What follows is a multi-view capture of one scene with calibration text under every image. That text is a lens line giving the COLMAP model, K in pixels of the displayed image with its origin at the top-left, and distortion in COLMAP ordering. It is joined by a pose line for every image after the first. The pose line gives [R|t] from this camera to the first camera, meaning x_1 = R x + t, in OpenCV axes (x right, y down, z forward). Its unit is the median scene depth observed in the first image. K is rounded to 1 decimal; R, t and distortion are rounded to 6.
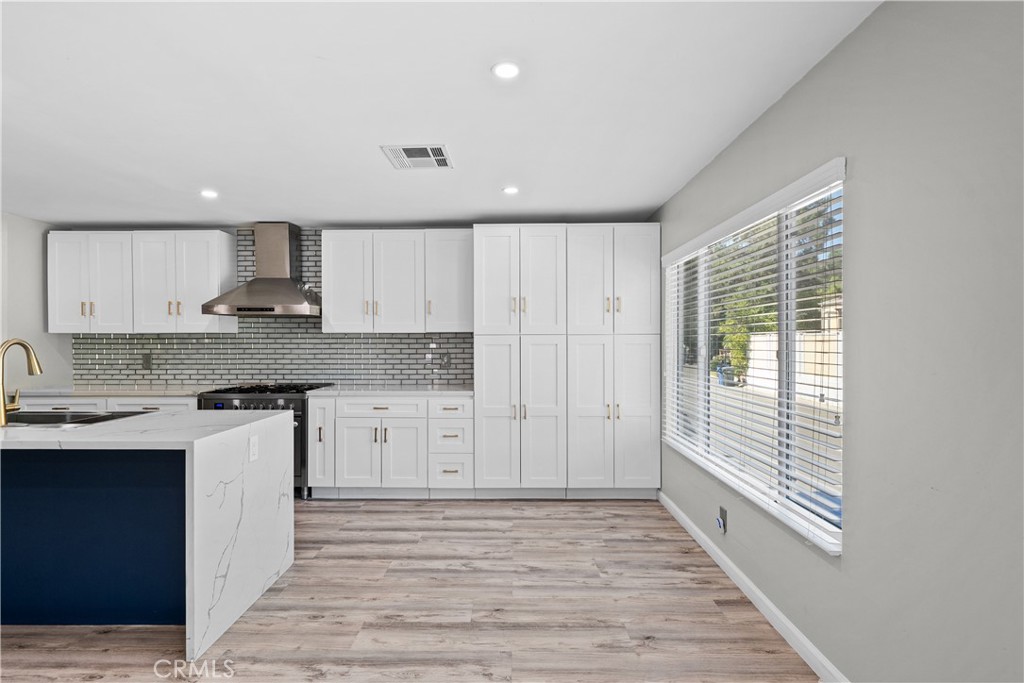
lens RADIAL K [[496.9, 0, 506.2], [0, 496.9, 342.0], [0, 0, 1]] dist [0.000290, -0.000026]
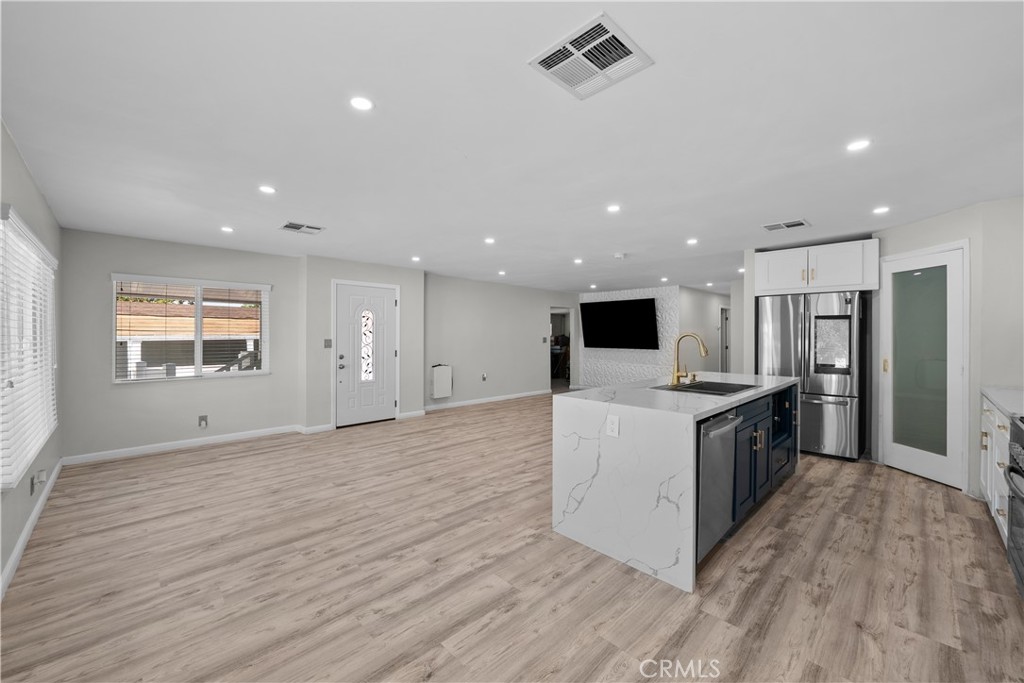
lens RADIAL K [[405.5, 0, 514.1], [0, 405.5, 339.0], [0, 0, 1]] dist [-0.002113, -0.000166]
pose [[-0.703756, 0.009127, -0.710383, 0.201795], [-0.001508, 0.999896, 0.014341, -0.003070], [0.710440, 0.011164, -0.703669, 0.915714]]
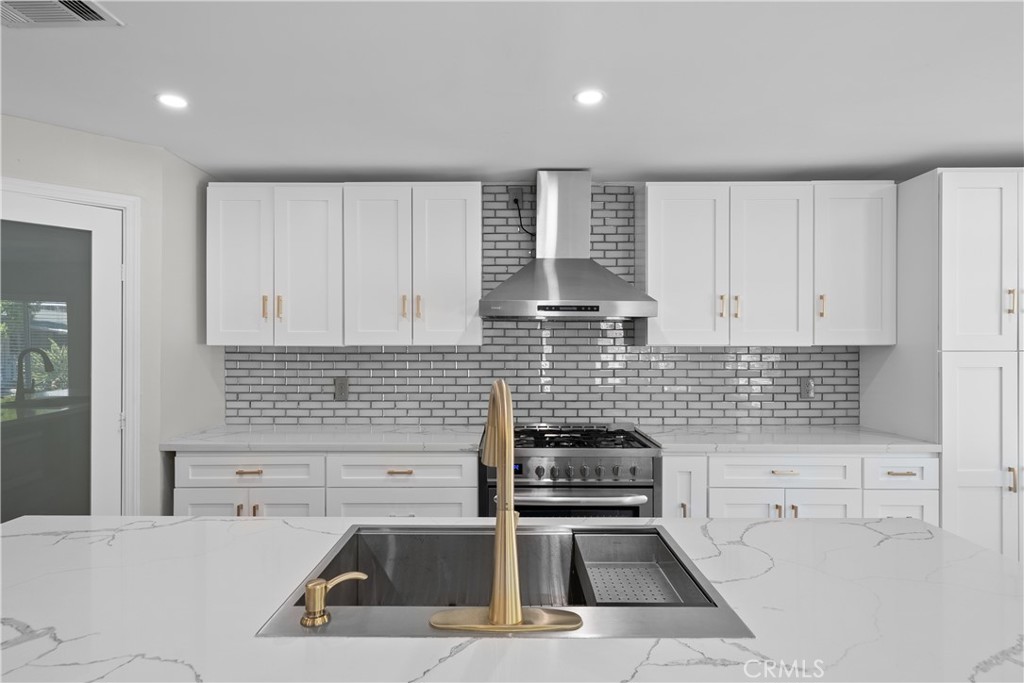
lens RADIAL K [[540.7, 0, 512.0], [0, 540.7, 341.5], [0, 0, 1]] dist [0.001335, 0.000209]
pose [[0.999974, 0.001624, 0.007045, -0.591877], [-0.001571, 0.999970, -0.007562, -0.020225], [-0.007057, 0.007550, 0.999947, 0.347186]]
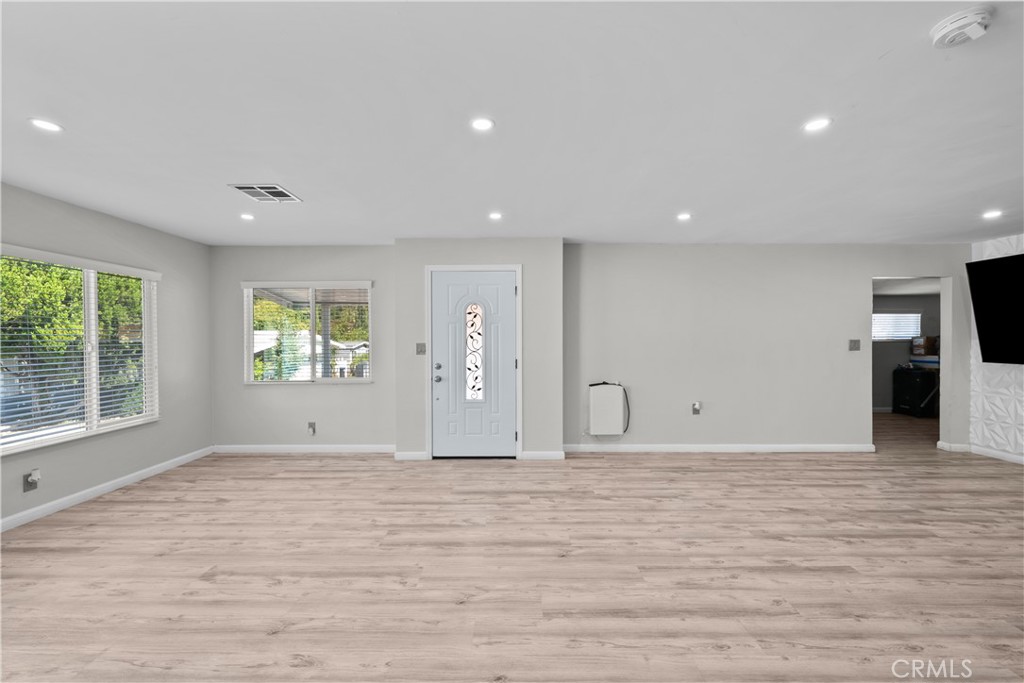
lens RADIAL K [[412.4, 0, 509.2], [0, 412.4, 344.1], [0, 0, 1]] dist [-0.001357, -0.000122]
pose [[-0.999959, 0.008974, -0.001121, -0.551031], [0.008954, 0.999813, 0.017118, 0.003466], [0.001275, 0.017108, -0.999853, 0.599665]]
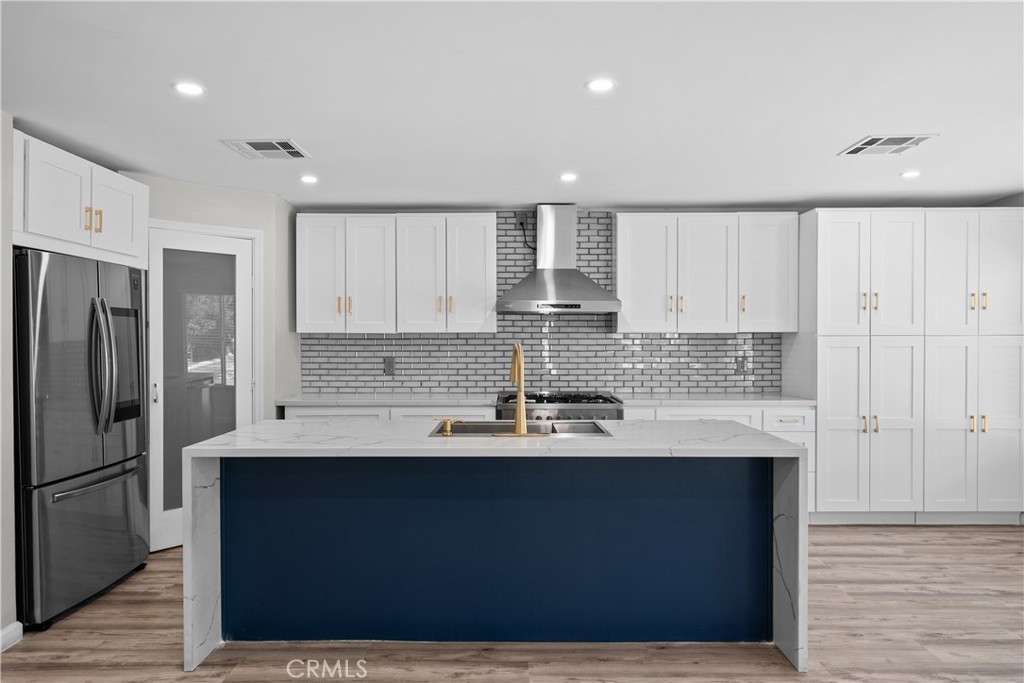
lens RADIAL K [[659.1, 0, 512.0], [0, 659.1, 341.5], [0, 0, 1]] dist [-0.001225, 0.002250]
pose [[0.999985, 0.000709, 0.005473, -0.606715], [-0.000732, 0.999990, 0.004369, -0.008968], [-0.005470, -0.004373, 0.999975, -0.150869]]
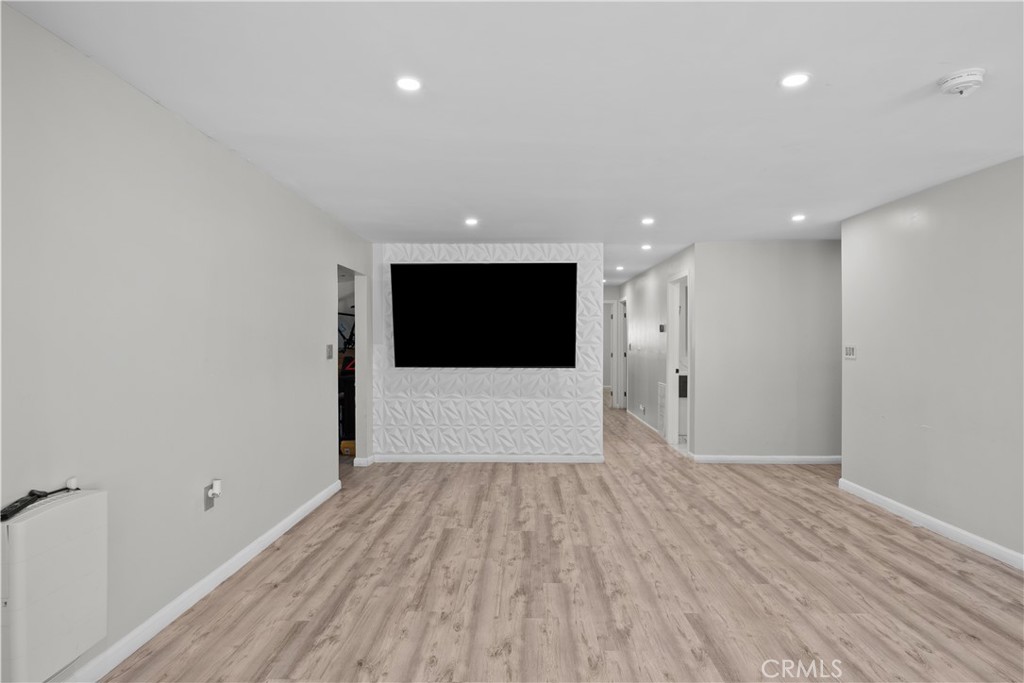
lens RADIAL K [[556.3, 0, 506.8], [0, 556.3, 342.4], [0, 0, 1]] dist [0.002574, -0.000087]
pose [[-0.021791, 0.007086, -0.999737, -0.372343], [-0.003690, 0.999967, 0.007168, 0.005661], [0.999756, 0.003845, -0.021764, -0.151737]]
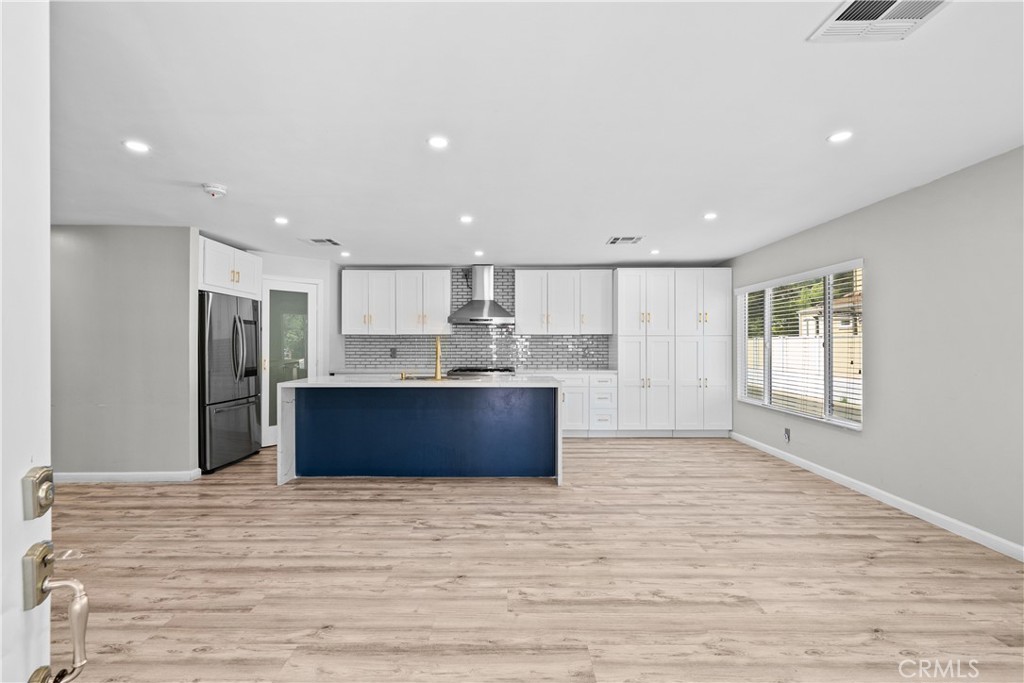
lens RADIAL K [[451.0, 0, 509.8], [0, 451.0, 341.0], [0, 0, 1]] dist [0.000500, -0.000208]
pose [[0.999970, 0.001688, 0.007554, -0.432419], [-0.001627, 0.999966, -0.008114, 0.015179], [-0.007568, 0.008102, 0.999939, -0.480456]]
